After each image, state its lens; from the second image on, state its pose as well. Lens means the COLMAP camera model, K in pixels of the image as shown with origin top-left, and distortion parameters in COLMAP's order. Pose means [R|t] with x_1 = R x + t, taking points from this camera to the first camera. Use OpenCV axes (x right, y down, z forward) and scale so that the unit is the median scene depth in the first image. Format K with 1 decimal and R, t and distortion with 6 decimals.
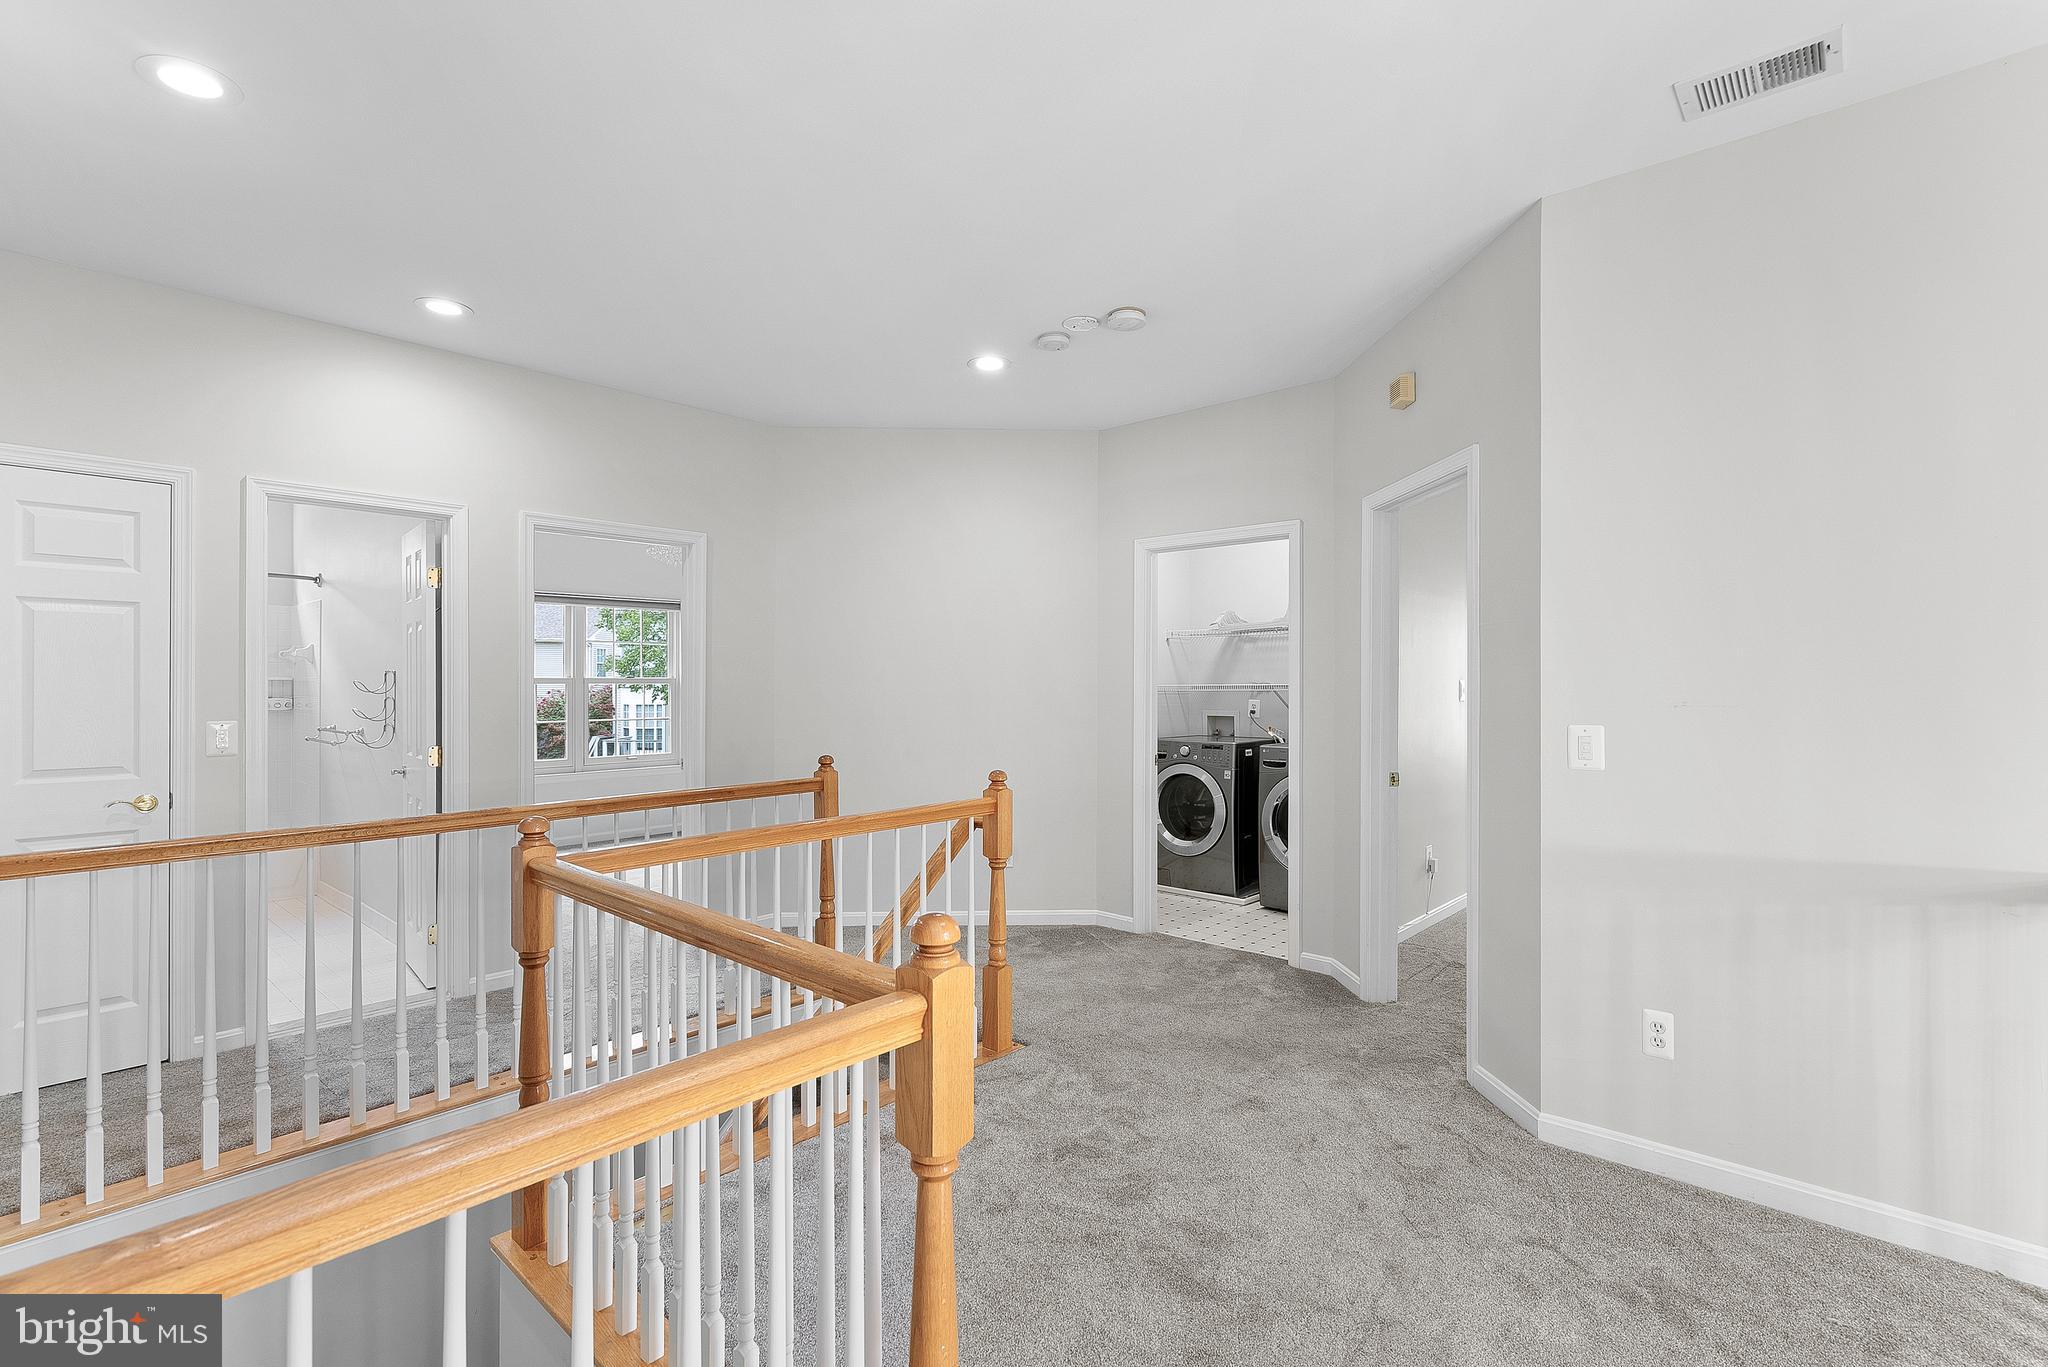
lens RADIAL K [[940.5, 0, 1018.9], [0, 940.5, 687.3], [0, 0, 1]] dist [-0.002026, -0.000257]
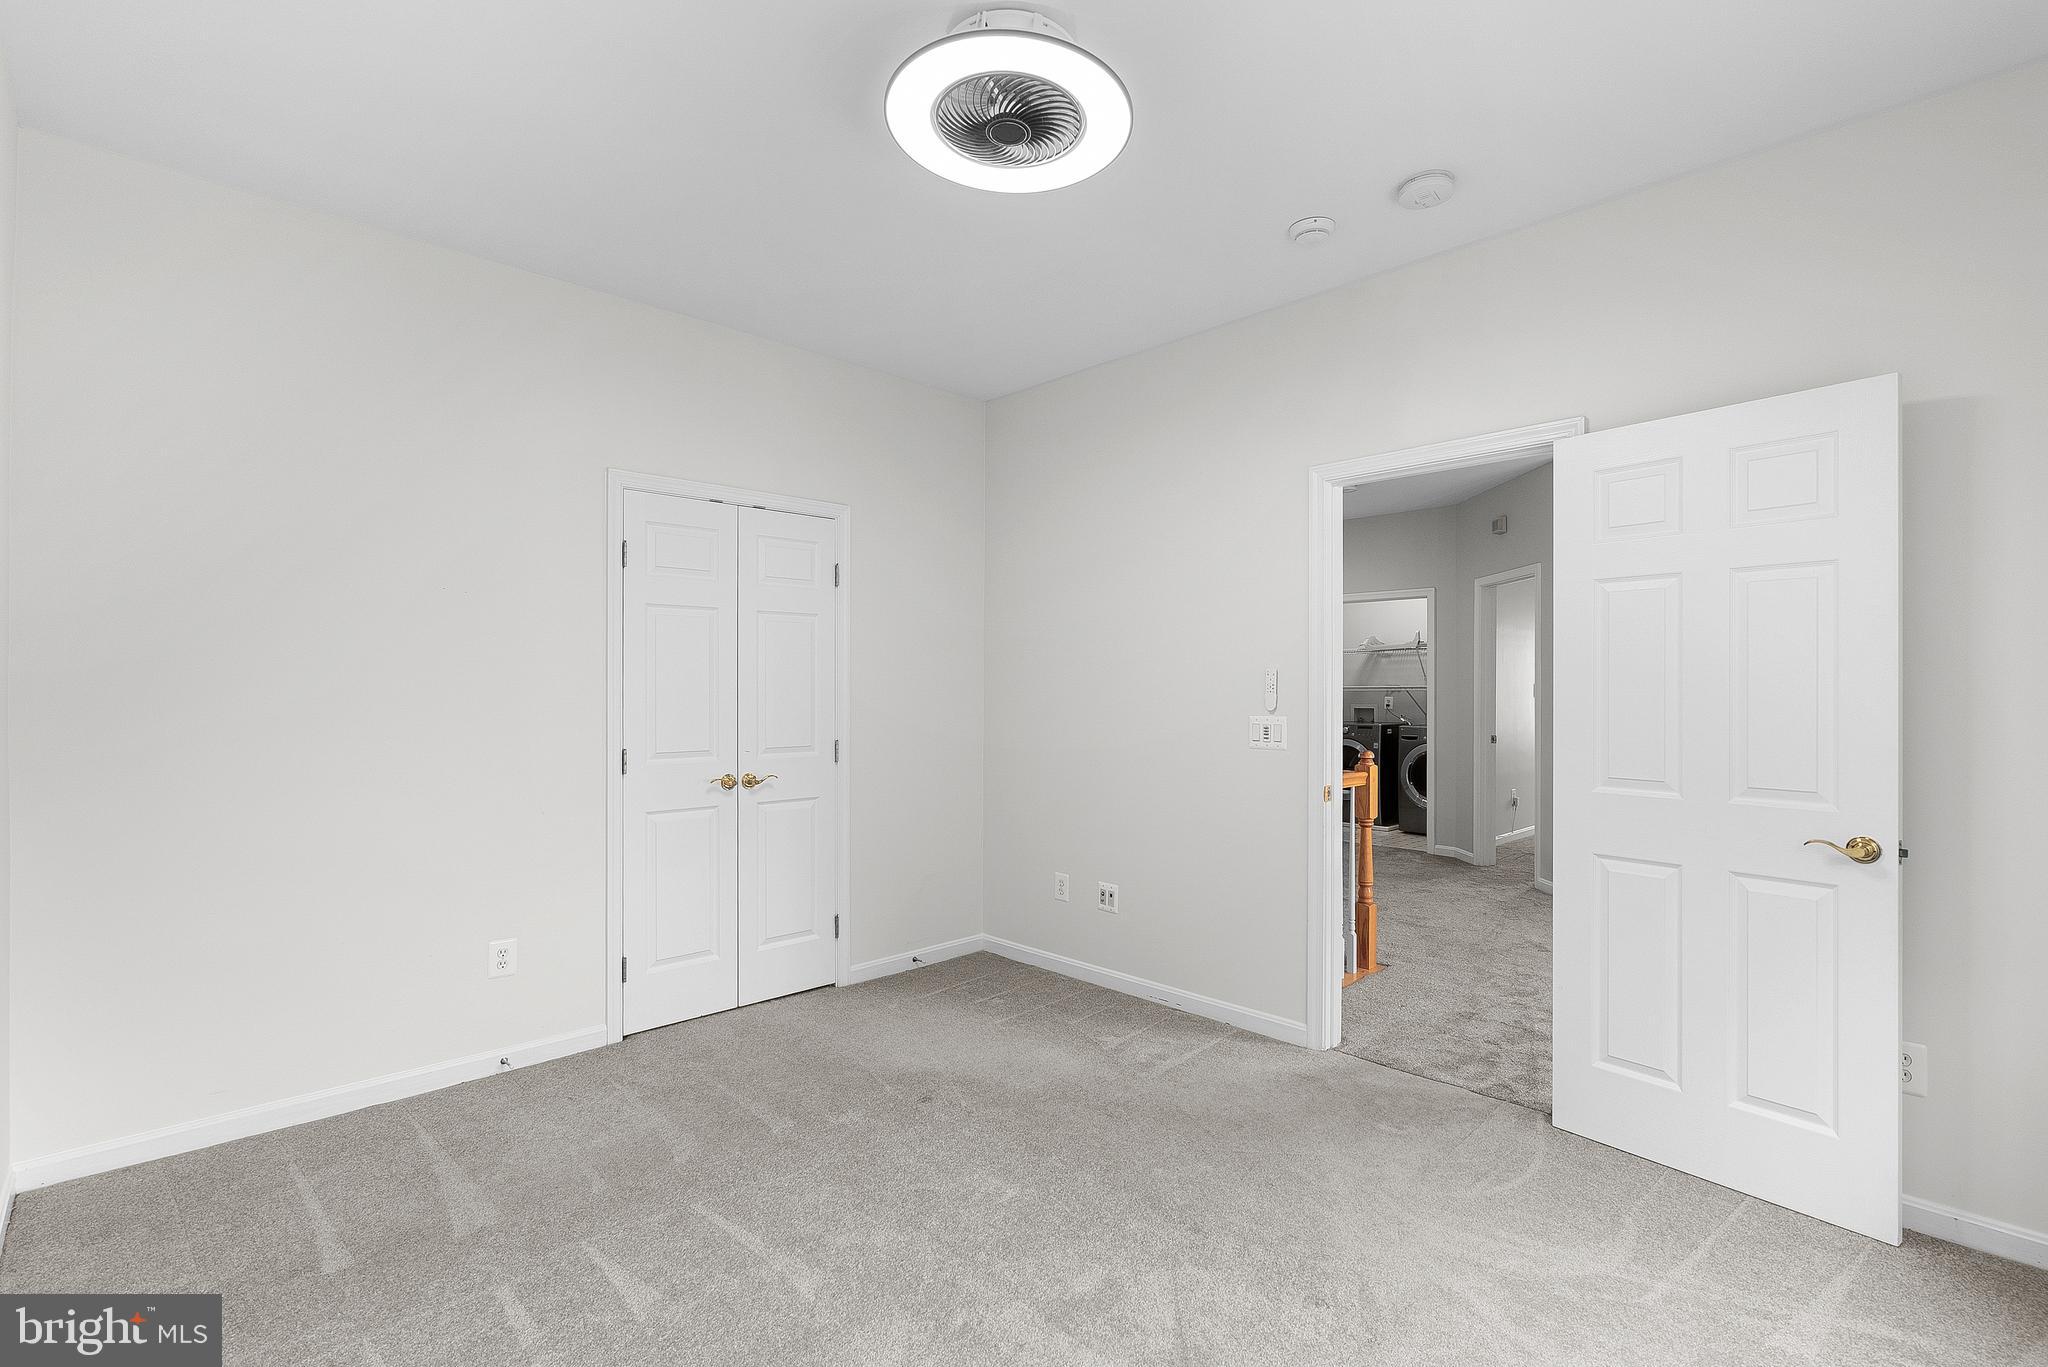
lens RADIAL K [[940.5, 0, 1028.7], [0, 940.5, 673.8], [0, 0, 1]] dist [-0.002026, -0.000257]
pose [[0.998004, 0.005713, -0.062895, -0.247793], [-0.006802, 0.999830, -0.017122, 0.007068], [0.062787, 0.017516, 0.997873, -0.559973]]
